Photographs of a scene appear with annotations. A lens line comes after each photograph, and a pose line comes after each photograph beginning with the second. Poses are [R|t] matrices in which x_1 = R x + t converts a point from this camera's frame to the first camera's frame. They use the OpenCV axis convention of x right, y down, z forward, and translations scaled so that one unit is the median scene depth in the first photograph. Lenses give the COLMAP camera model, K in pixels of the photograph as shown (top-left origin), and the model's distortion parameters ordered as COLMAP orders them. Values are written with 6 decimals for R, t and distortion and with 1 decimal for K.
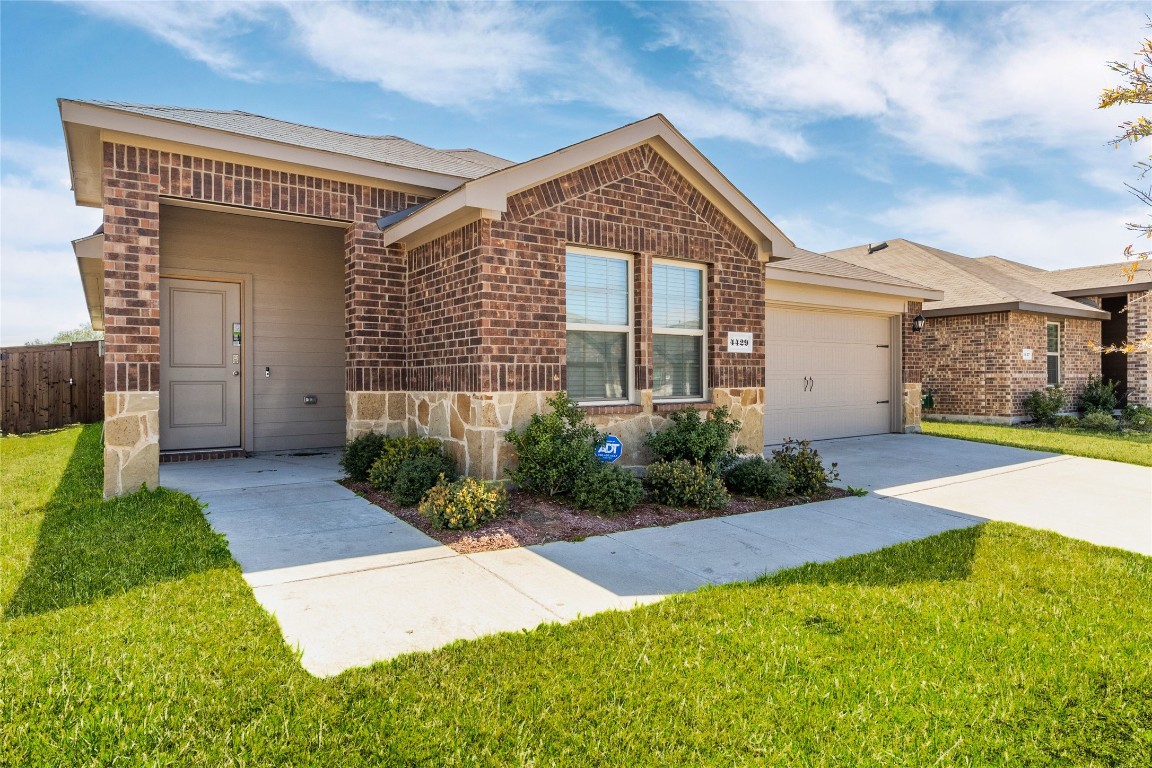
lens RADIAL K [[644.3, 0, 576.0], [0, 644.3, 384.0], [0, 0, 1]] dist [0.004259, 0.001224]
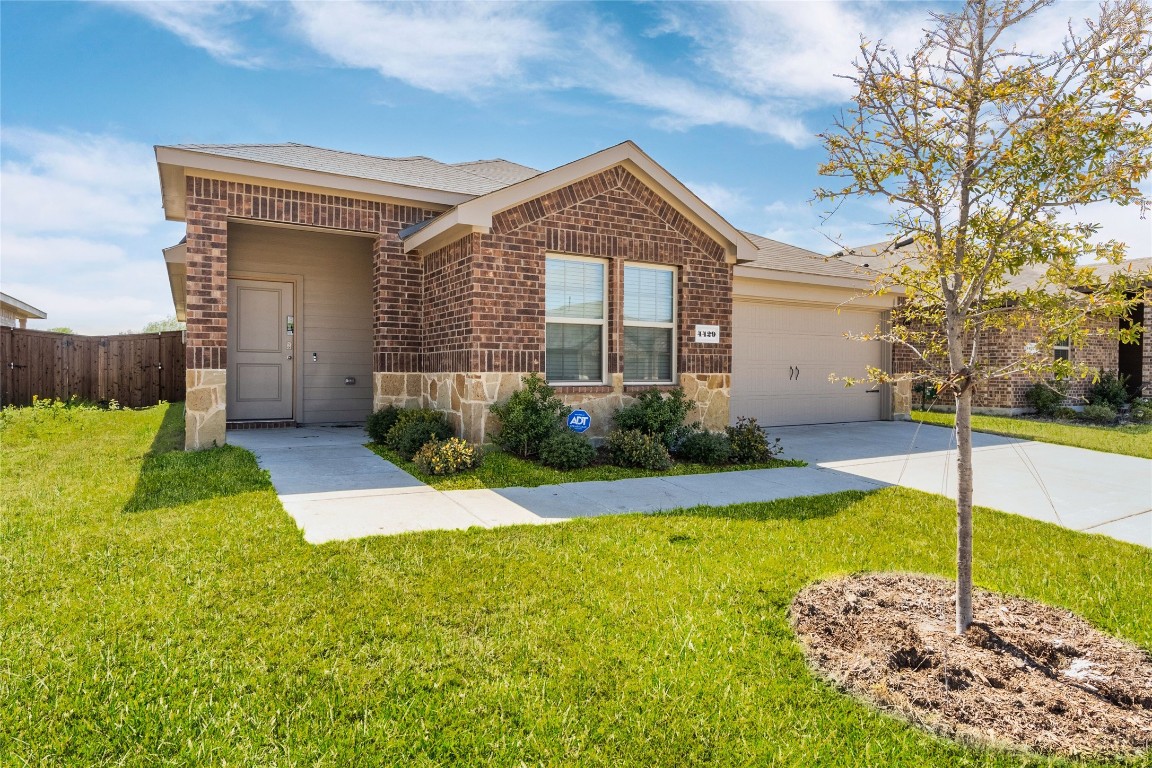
lens RADIAL K [[637.8, 0, 573.3], [0, 637.8, 382.6], [0, 0, 1]] dist [0.004781, 0.000110]
pose [[0.996175, 0.011890, -0.086565, 0.131915], [-0.011046, 0.999887, 0.010213, 0.015145], [0.086676, -0.009218, 0.996194, -0.178467]]
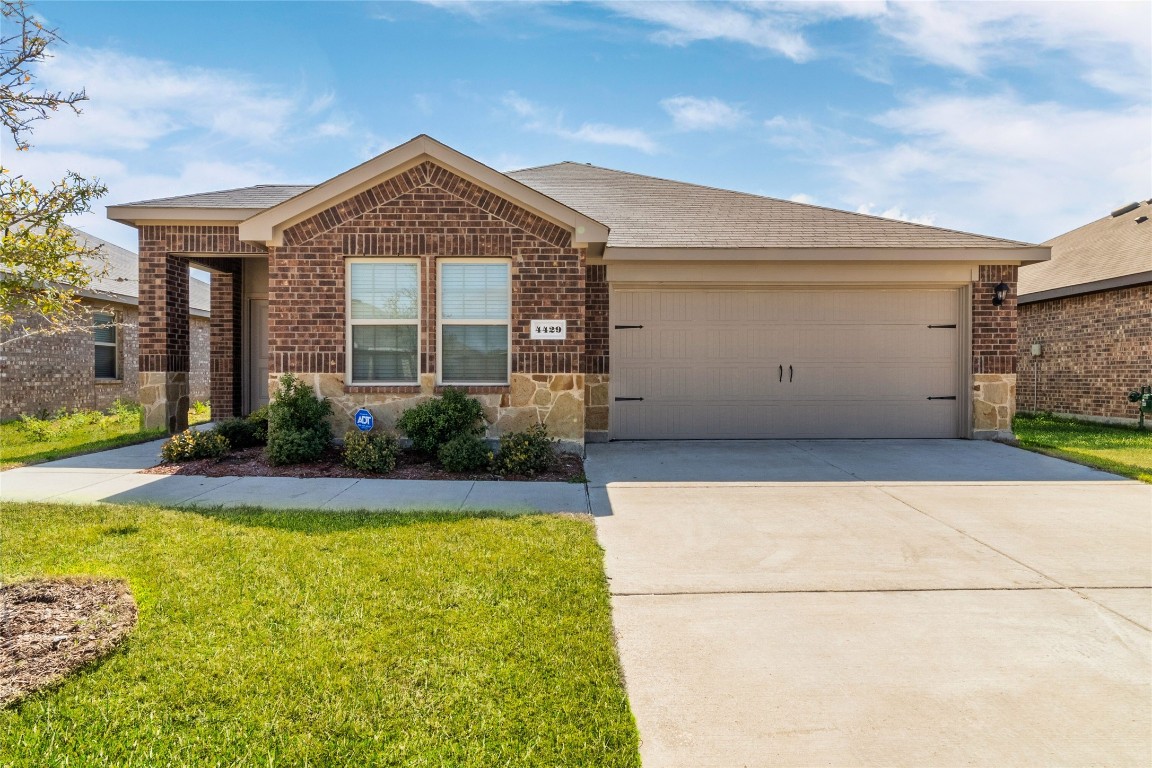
lens RADIAL K [[644.3, 0, 576.0], [0, 644.3, 384.0], [0, 0, 1]] dist [0.004259, 0.001224]
pose [[0.830425, 0.012886, -0.556981, 0.990888], [-0.009430, 0.999914, 0.009074, 0.014912], [0.557050, -0.002283, 0.830476, 0.188247]]
